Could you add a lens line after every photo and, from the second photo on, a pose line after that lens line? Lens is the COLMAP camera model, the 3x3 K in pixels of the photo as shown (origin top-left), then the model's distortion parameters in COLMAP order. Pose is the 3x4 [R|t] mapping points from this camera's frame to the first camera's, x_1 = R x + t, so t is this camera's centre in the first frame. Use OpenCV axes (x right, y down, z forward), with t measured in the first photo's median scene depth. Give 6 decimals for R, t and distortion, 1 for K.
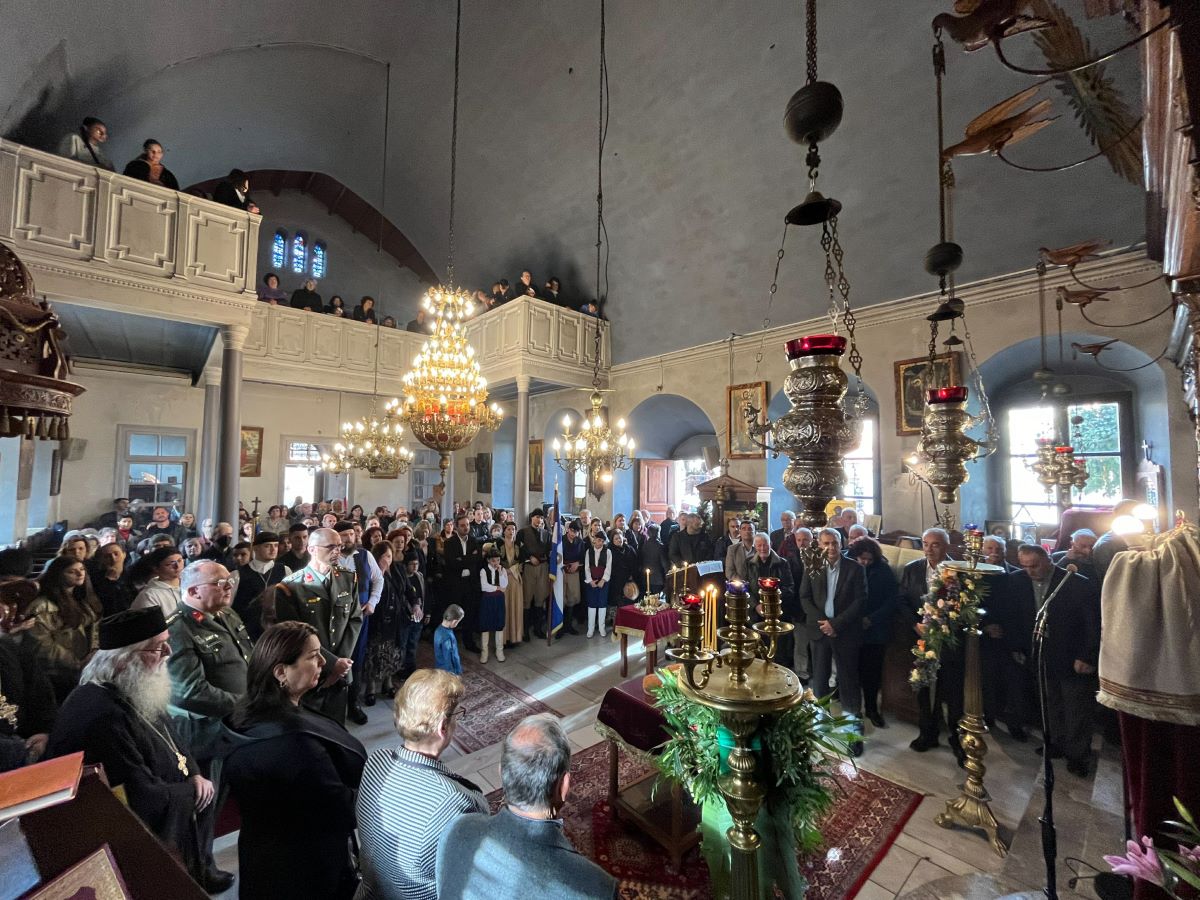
lens RADIAL K [[490.1, 0, 601.8], [0, 490.1, 450.2], [0, 0, 1]] dist [0.002037, -0.001284]
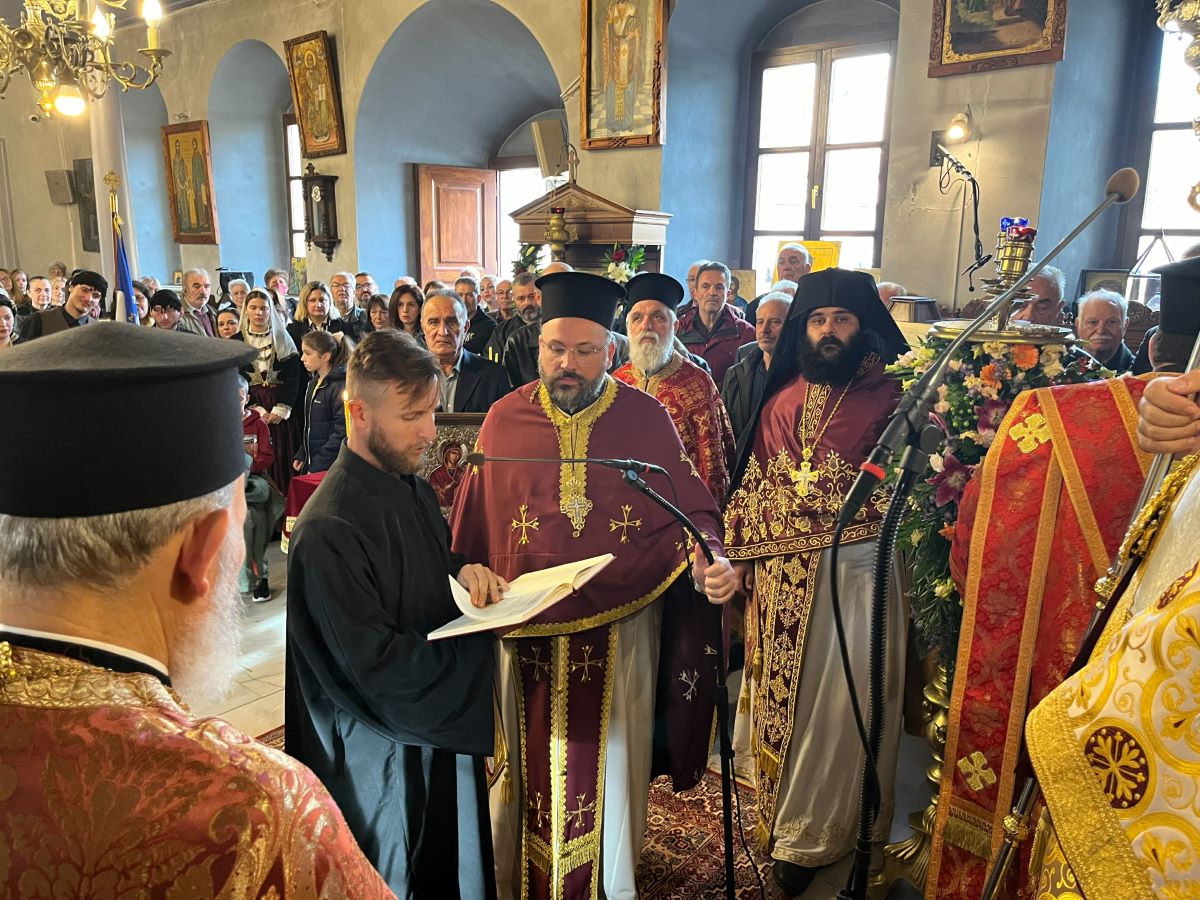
lens RADIAL K [[906.6, 0, 602.4], [0, 906.6, 449.1], [0, 0, 1]] dist [0.055597, -0.064488]
pose [[0.988208, -0.034345, 0.149216, 0.179485], [-0.006573, 0.964105, 0.265441, 0.074985], [-0.152976, -0.263292, 0.952510, 0.178731]]
